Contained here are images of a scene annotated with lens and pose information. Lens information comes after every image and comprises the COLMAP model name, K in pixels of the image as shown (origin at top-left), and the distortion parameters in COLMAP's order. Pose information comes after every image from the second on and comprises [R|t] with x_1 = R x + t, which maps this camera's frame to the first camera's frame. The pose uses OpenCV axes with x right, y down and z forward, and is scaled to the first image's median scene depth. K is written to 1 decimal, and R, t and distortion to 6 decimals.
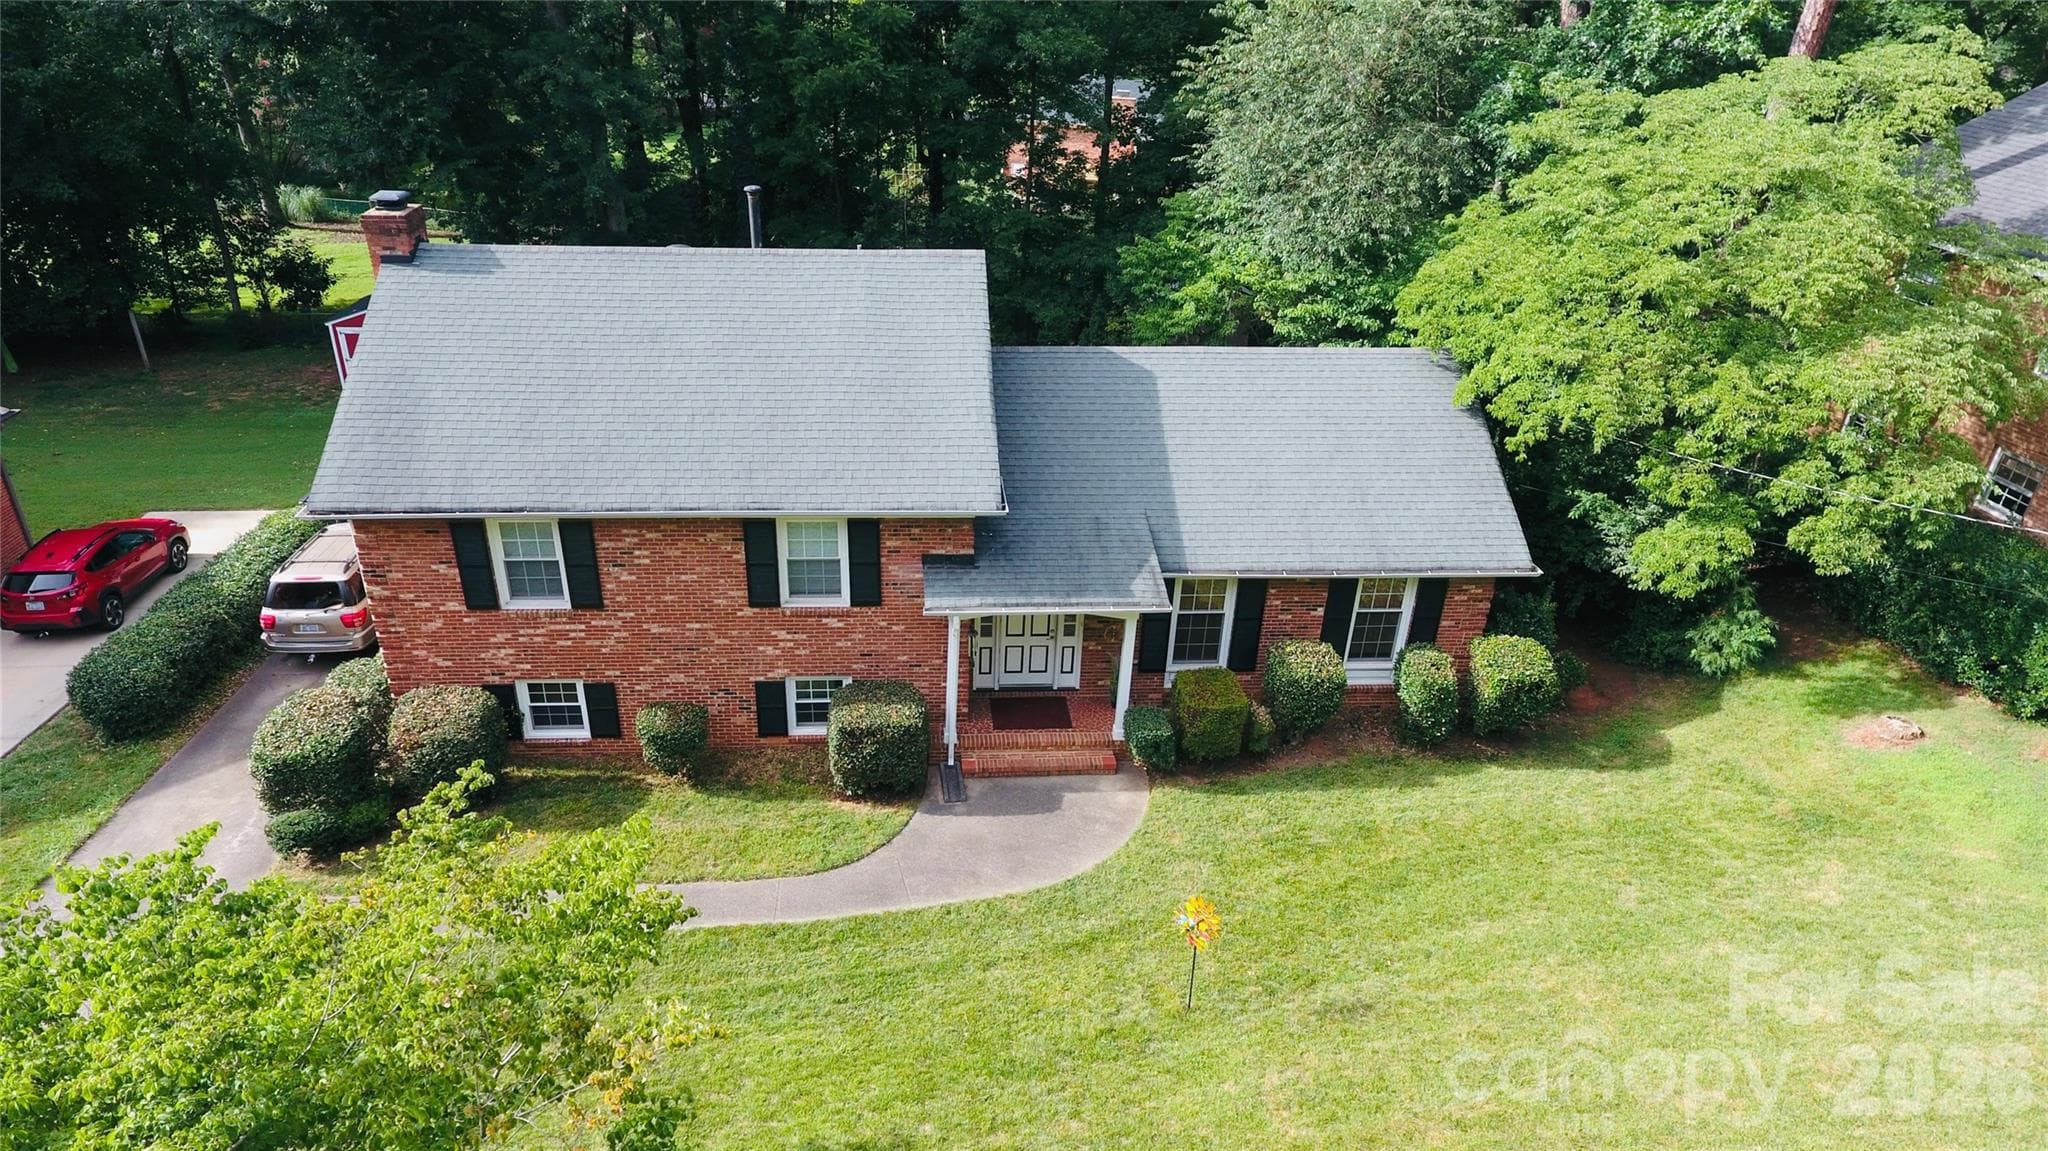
lens RADIAL K [[1163.8, 0, 1022.1], [0, 1163.8, 566.5], [0, 0, 1]] dist [-0.000708, -0.000171]
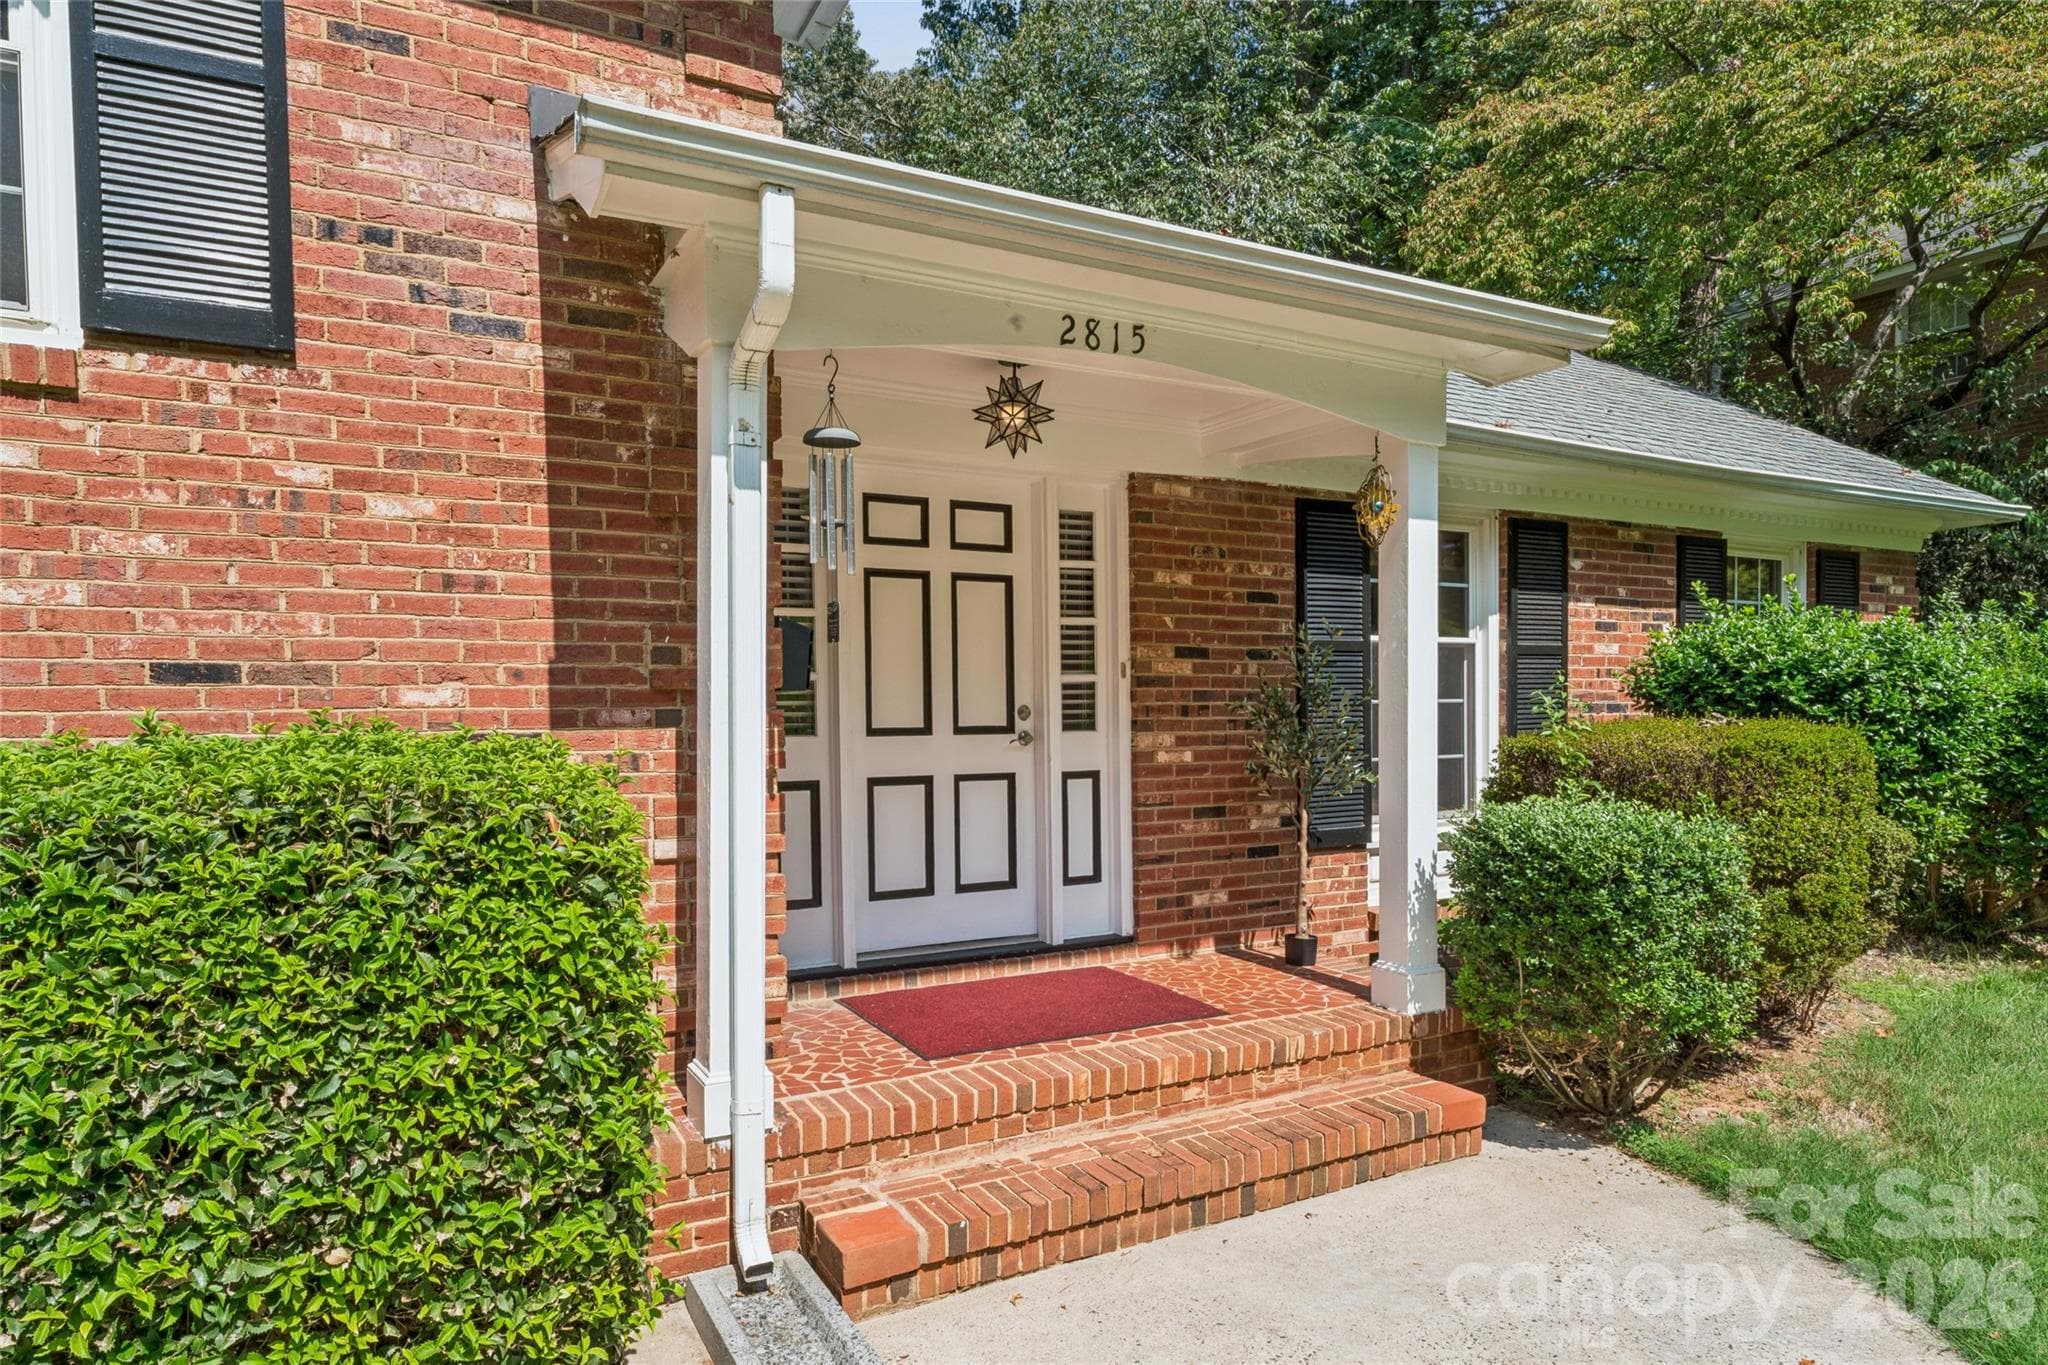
lens RADIAL K [[1170.3, 0, 1005.4], [0, 1170.3, 734.0], [0, 0, 1]] dist [0.003213, -0.001927]
pose [[0.922339, -0.058741, 0.381889, -0.093226], [0.212589, 0.902473, -0.374631, 0.180007], [-0.322639, 0.426722, 0.844874, 0.845173]]
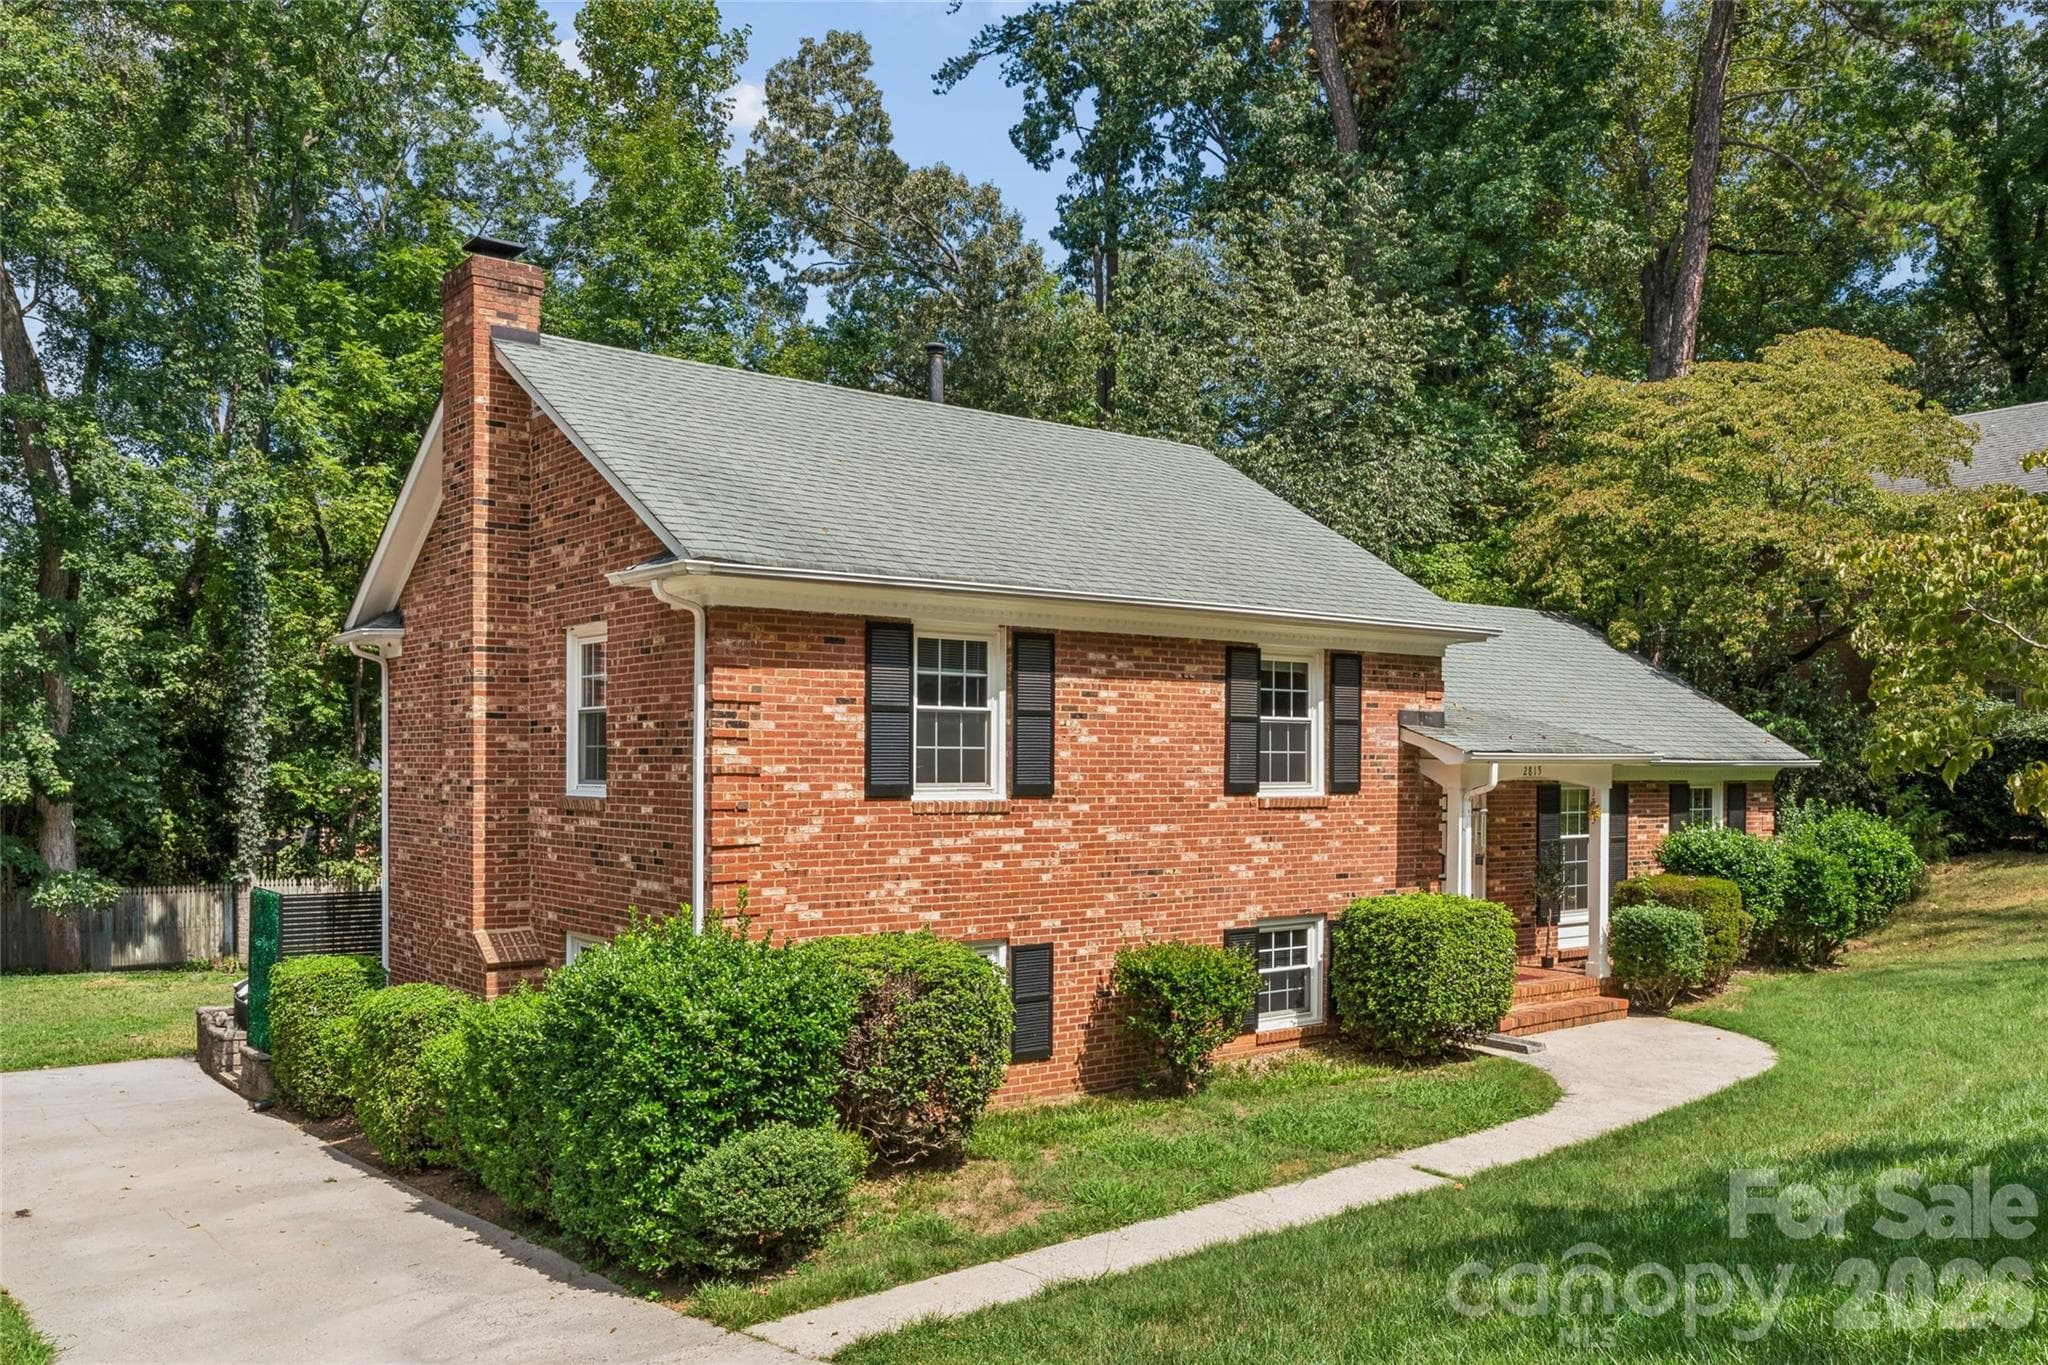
lens RADIAL K [[1525.4, 0, 1024.1], [0, 1525.4, 777.5], [0, 0, 1]] dist [-0.012085, -0.001335]
pose [[0.848415, -0.041291, 0.527719, -0.772987], [0.260331, 0.900598, -0.348068, 0.291387], [-0.460891, 0.432688, 0.774829, 0.393487]]
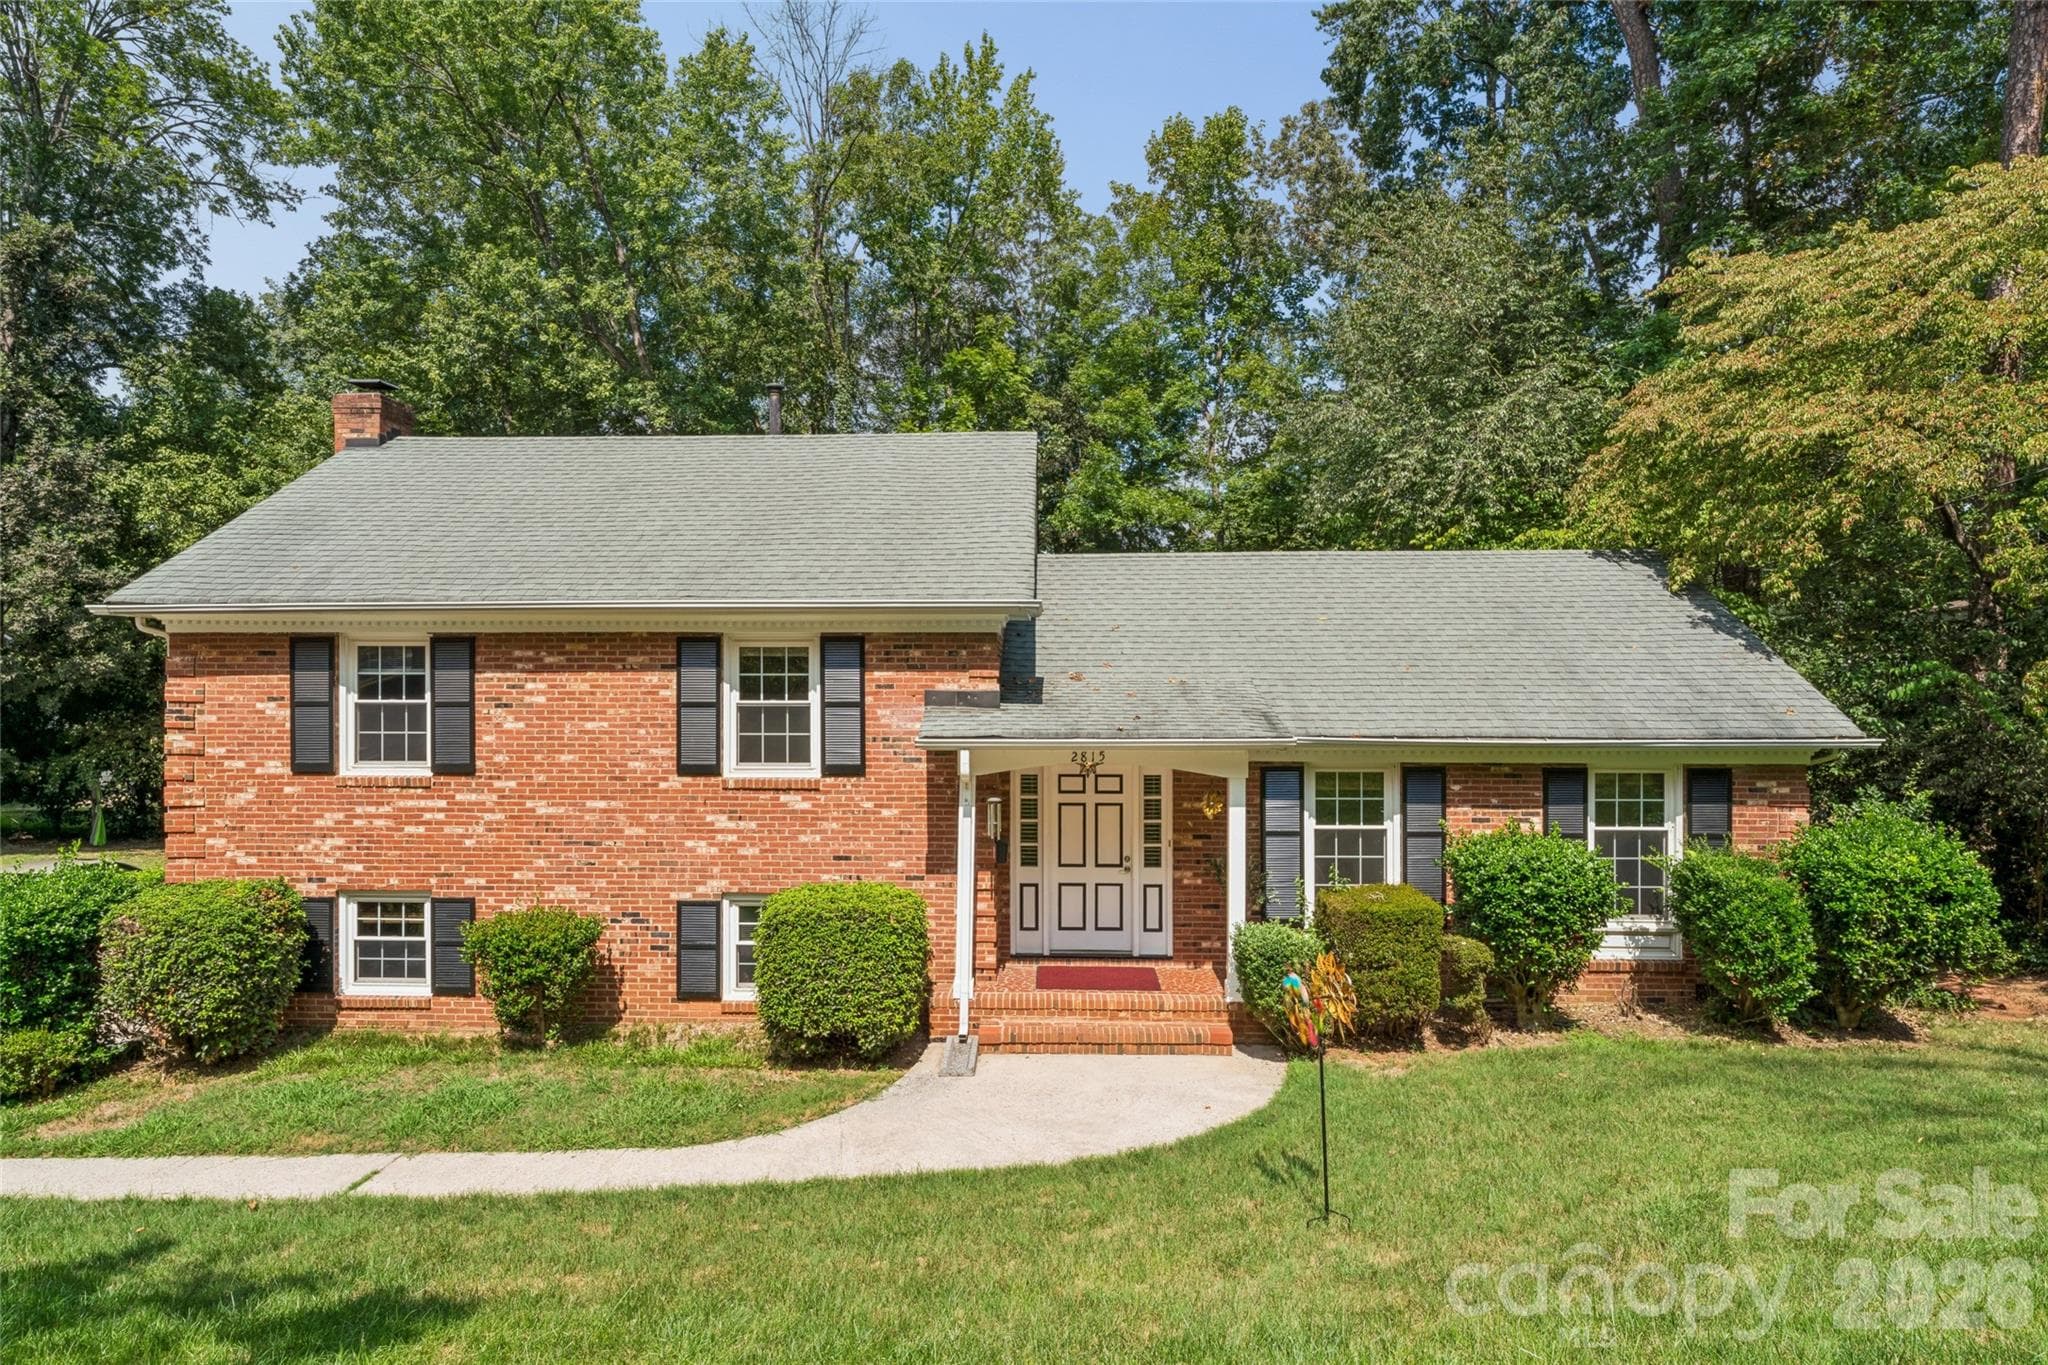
lens RADIAL K [[1118.7, 0, 1024.6], [0, 1118.7, 684.2], [0, 0, 1]] dist [-0.001786, -0.000370]
pose [[0.993177, -0.038883, -0.109940, 0.046502], [-0.014302, 0.895041, -0.445755, 0.280796], [0.115733, 0.444286, 0.888378, 0.408160]]
